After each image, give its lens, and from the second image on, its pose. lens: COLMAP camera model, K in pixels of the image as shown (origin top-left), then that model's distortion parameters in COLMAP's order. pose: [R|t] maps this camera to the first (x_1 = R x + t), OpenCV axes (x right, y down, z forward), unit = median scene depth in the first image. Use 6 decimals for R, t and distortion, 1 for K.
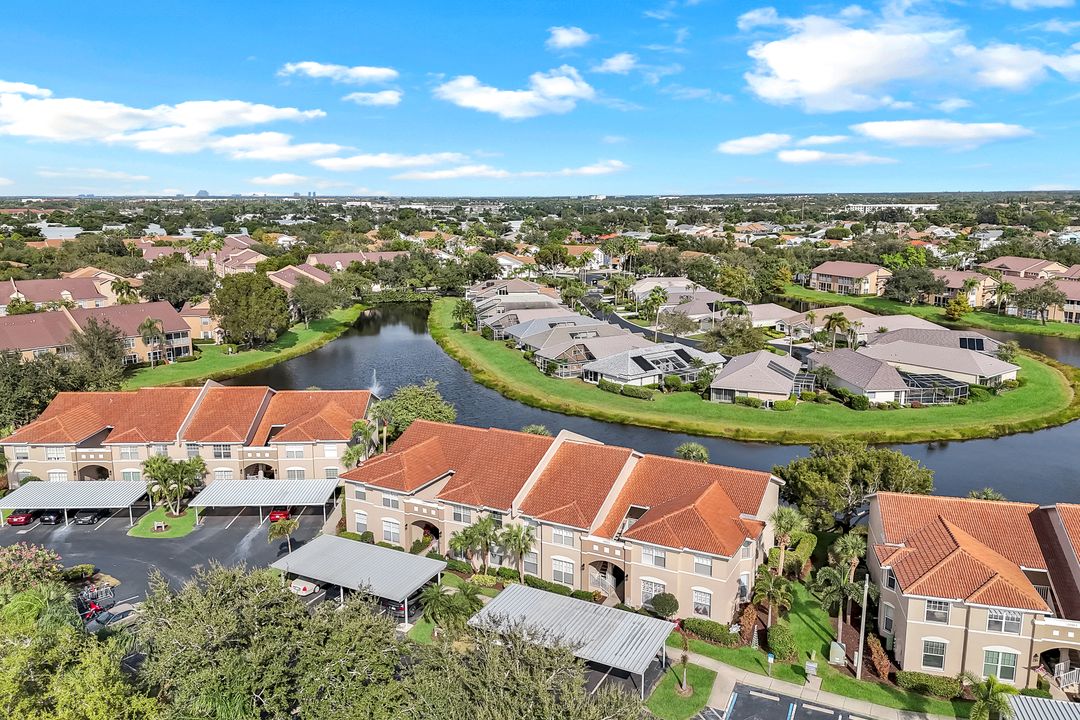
lens RADIAL K [[784.7, 0, 537.8], [0, 784.7, 370.7], [0, 0, 1]] dist [0.003635, -0.000929]
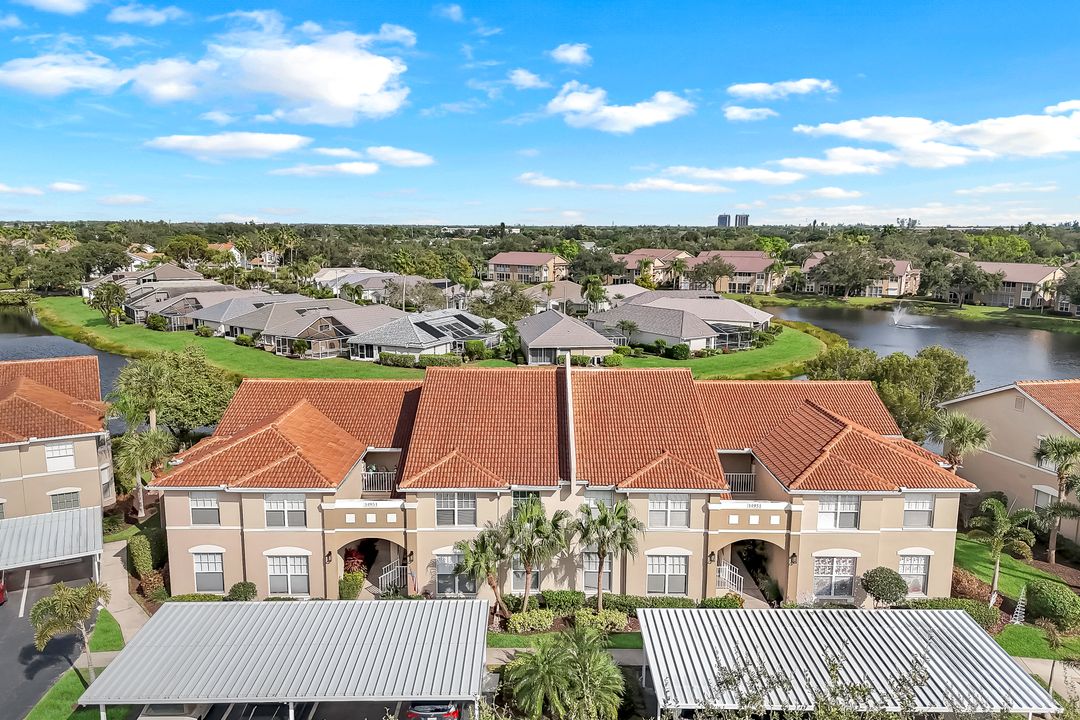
lens RADIAL K [[784.7, 0, 537.8], [0, 784.7, 370.7], [0, 0, 1]] dist [0.003635, -0.000929]
pose [[0.885981, -0.079959, 0.456775, -0.151543], [0.092912, 0.995657, -0.005925, 0.052630], [-0.454318, 0.047690, 0.889562, 0.268721]]
